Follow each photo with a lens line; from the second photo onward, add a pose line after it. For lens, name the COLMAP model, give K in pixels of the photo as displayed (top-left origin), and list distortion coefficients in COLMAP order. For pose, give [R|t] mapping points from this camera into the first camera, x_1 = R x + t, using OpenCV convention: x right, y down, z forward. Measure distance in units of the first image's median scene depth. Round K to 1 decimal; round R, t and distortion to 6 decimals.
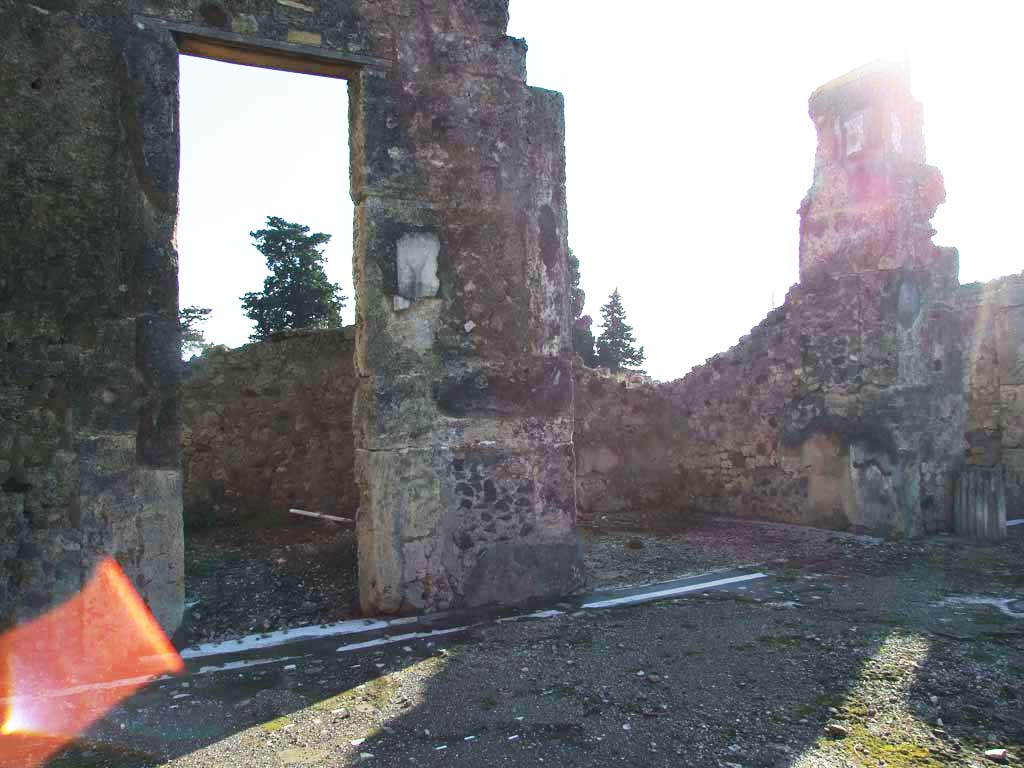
lens RADIAL K [[819.5, 0, 513.0], [0, 819.5, 412.5], [0, 0, 1]] dist [-0.014652, 0.027918]
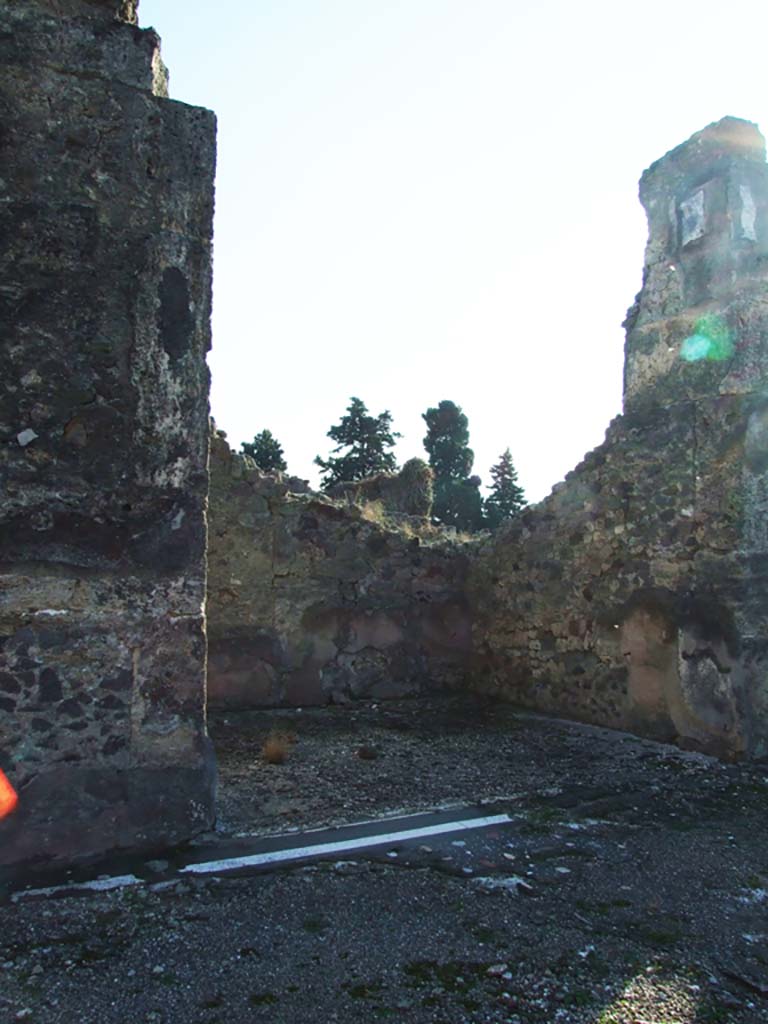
lens RADIAL K [[819.5, 0, 345.0], [0, 819.5, 548.7], [0, 0, 1]] dist [-0.014652, 0.027918]
pose [[0.996236, 0.029336, -0.081563, 0.161962], [-0.031728, 0.999099, -0.028189, -0.002255], [0.080662, 0.030670, 0.996270, 0.221606]]
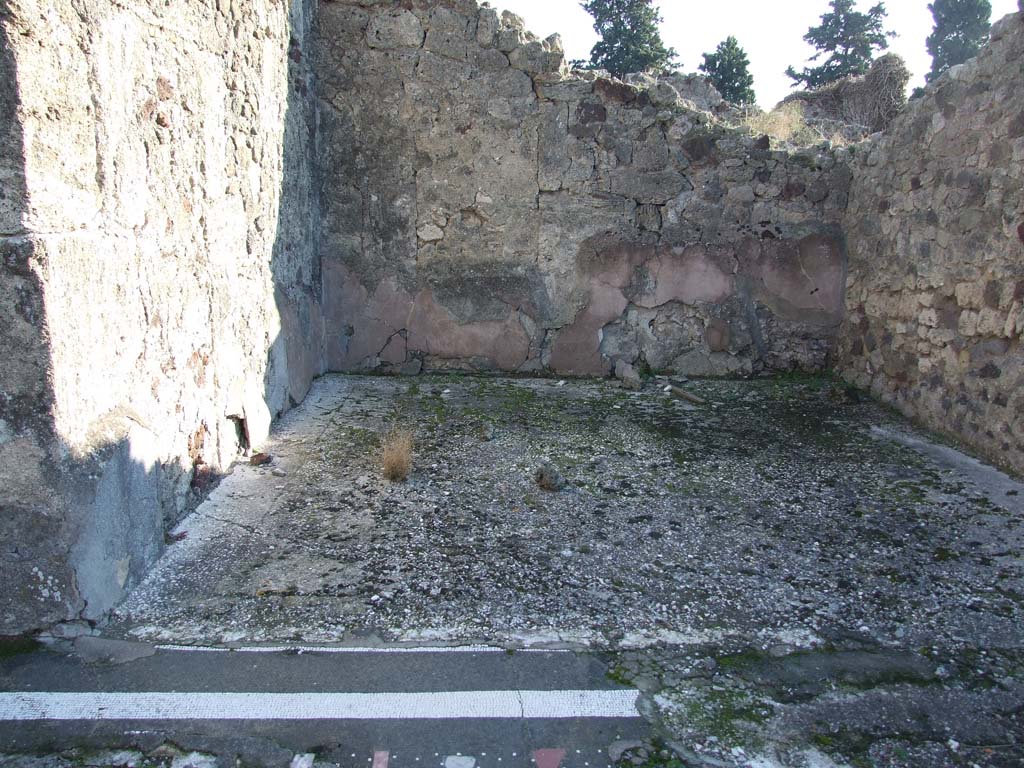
lens RADIAL K [[822.2, 0, 510.4], [0, 822.2, 373.6], [0, 0, 1]] dist [-0.061458, 0.061012]
pose [[0.894957, 0.140277, -0.423526, 0.289158], [-0.049558, 0.974667, 0.218101, 0.005460], [0.443392, -0.174202, 0.879237, 0.557300]]
